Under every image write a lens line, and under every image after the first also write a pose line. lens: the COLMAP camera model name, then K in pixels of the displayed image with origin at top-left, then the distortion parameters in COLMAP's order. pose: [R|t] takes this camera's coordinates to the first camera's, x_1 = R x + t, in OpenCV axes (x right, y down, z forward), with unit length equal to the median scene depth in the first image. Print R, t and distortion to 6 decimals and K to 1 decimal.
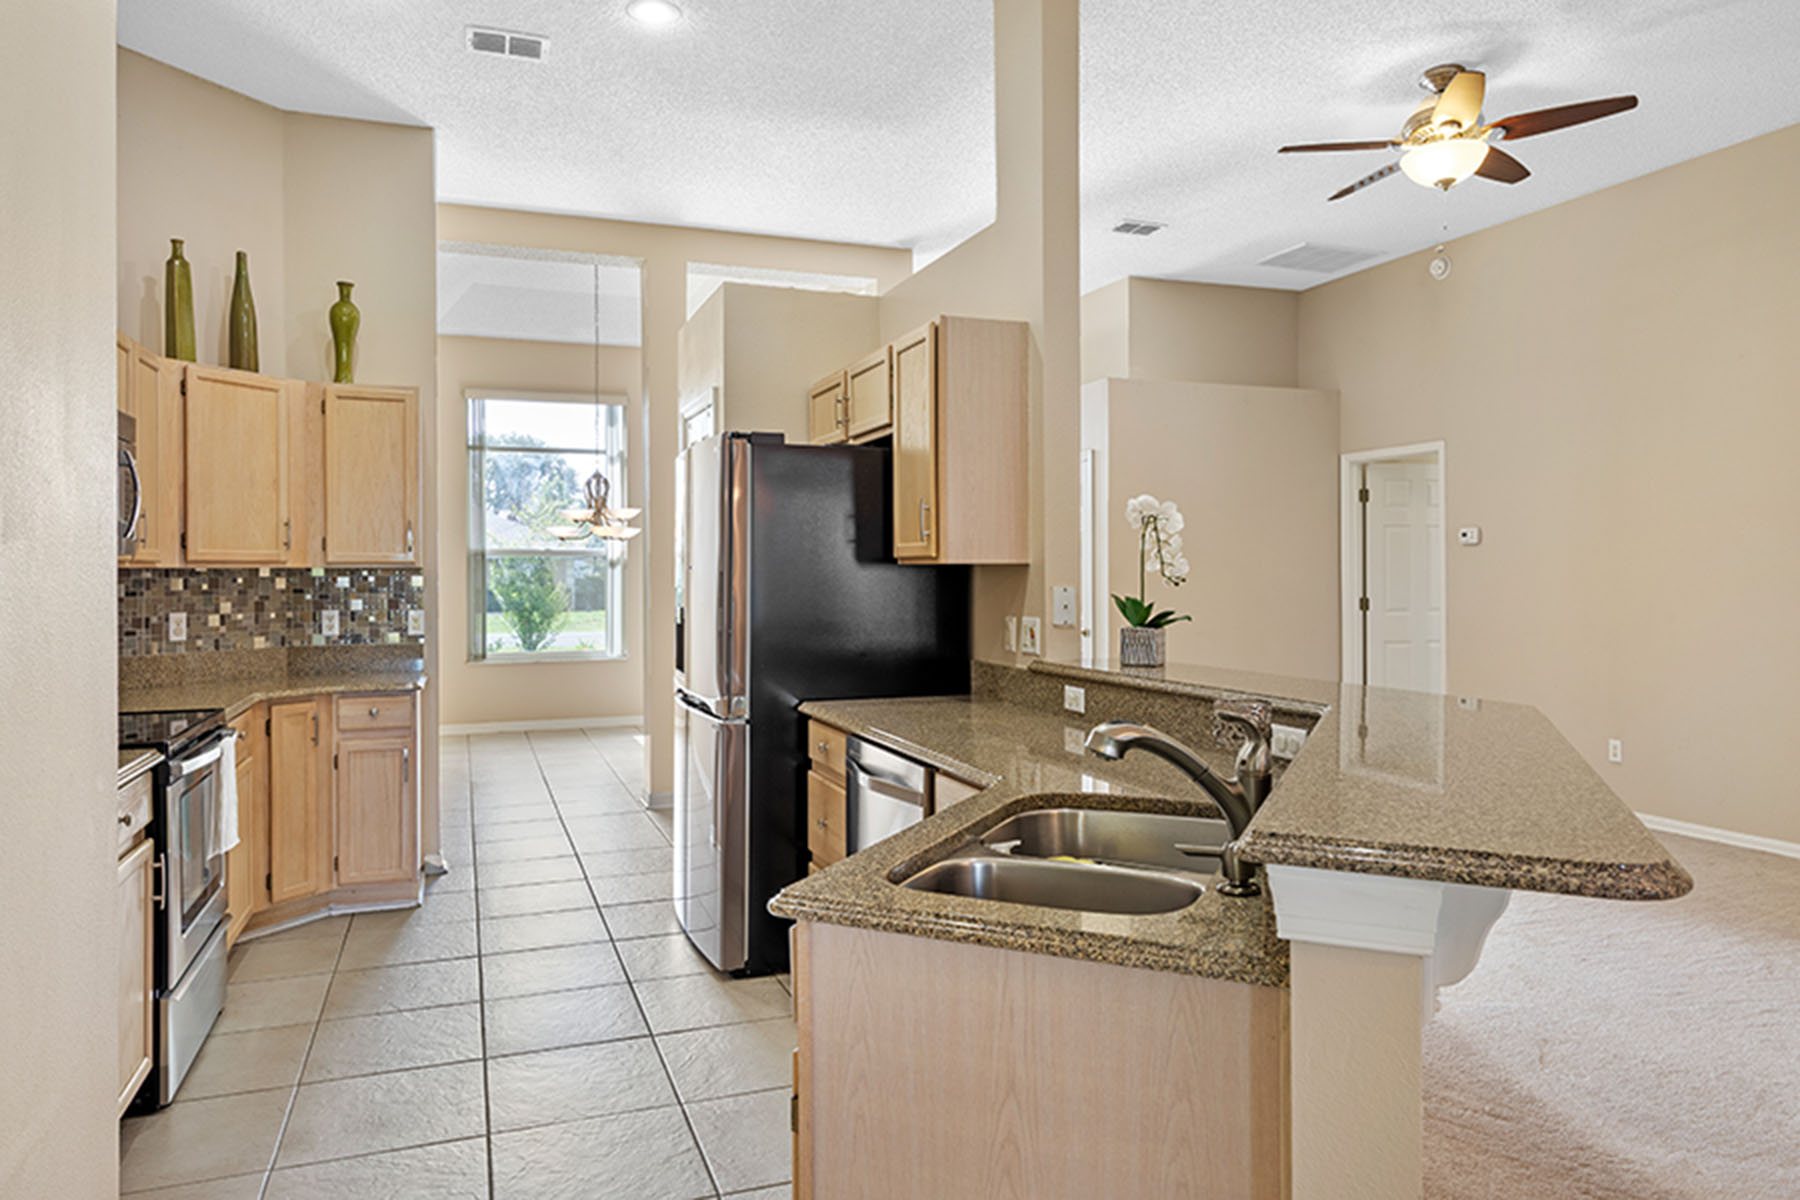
lens RADIAL K [[1161.2, 0, 900.6], [0, 1161.2, 581.6], [0, 0, 1]] dist [-0.004241, -0.003826]
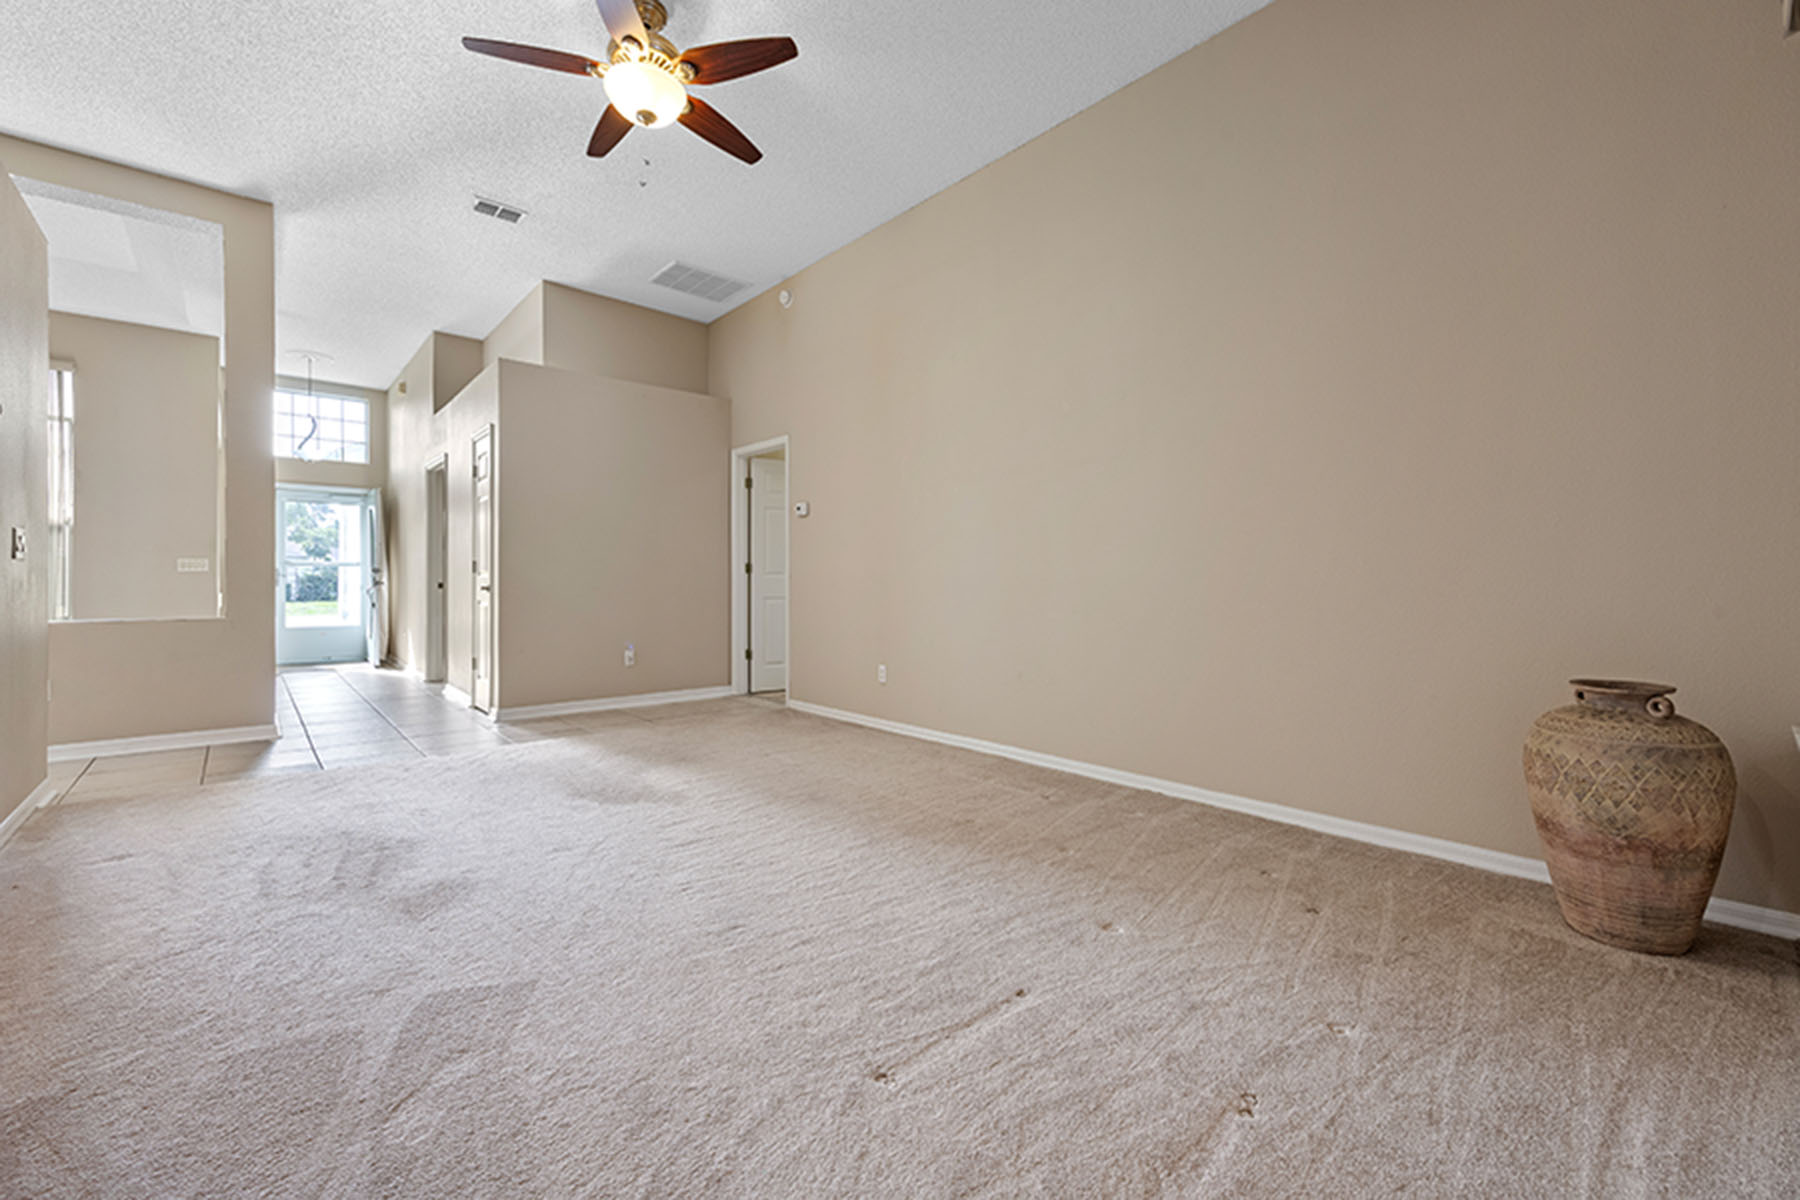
lens RADIAL K [[725.5, 0, 908.8], [0, 725.5, 586.5], [0, 0, 1]] dist [0.003861, 0.000589]
pose [[0.932850, 0.007098, 0.360194, 0.471075], [-0.006017, 0.999973, -0.004122, 0.070621], [-0.360214, 0.001678, 0.932868, 0.330691]]
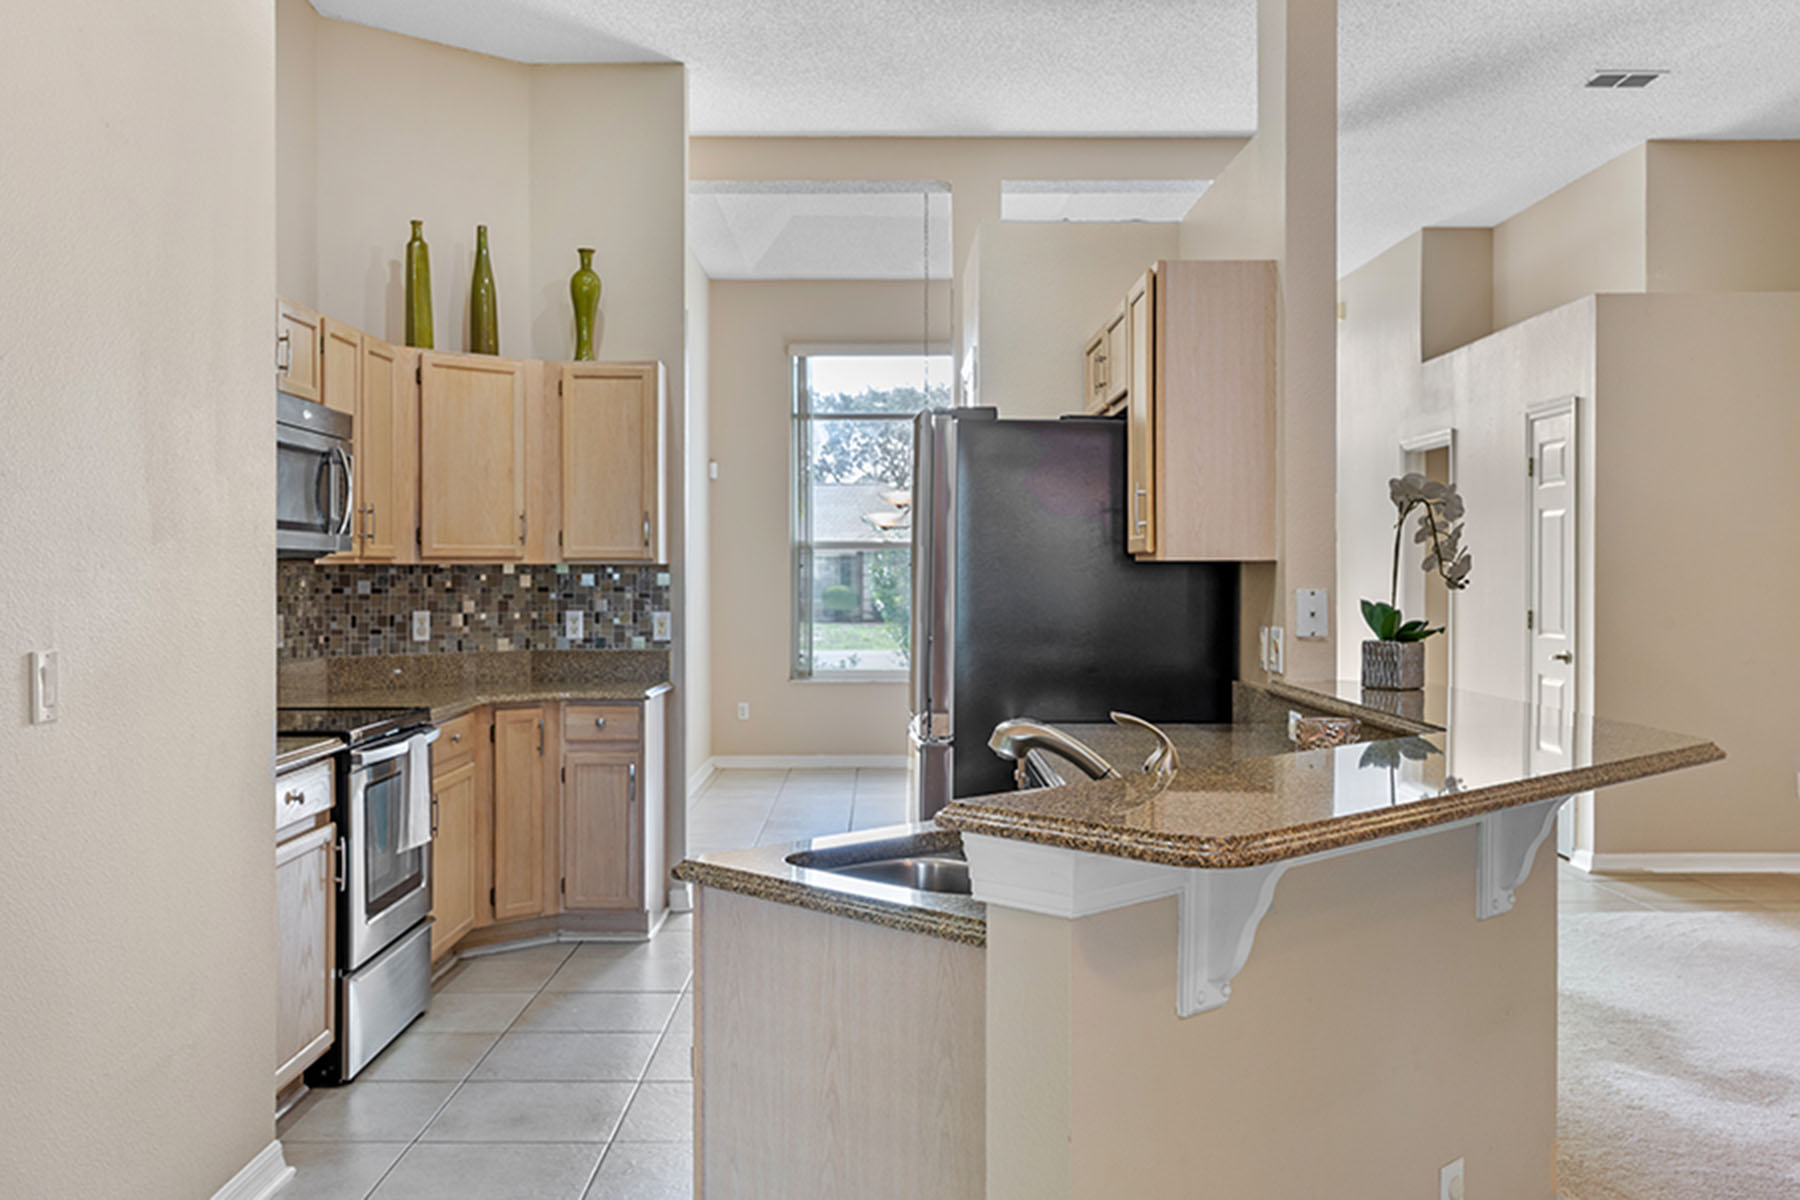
lens RADIAL K [[1665.0, 0, 890.0], [0, 1665.0, 597.3], [0, 0, 1]] dist [-0.003497, 0.000000]
pose [[0.934713, 0.008522, -0.355302, 0.221823], [-0.005598, 0.999941, 0.009256, 0.000752], [0.355360, -0.006663, 0.934706, -0.141299]]
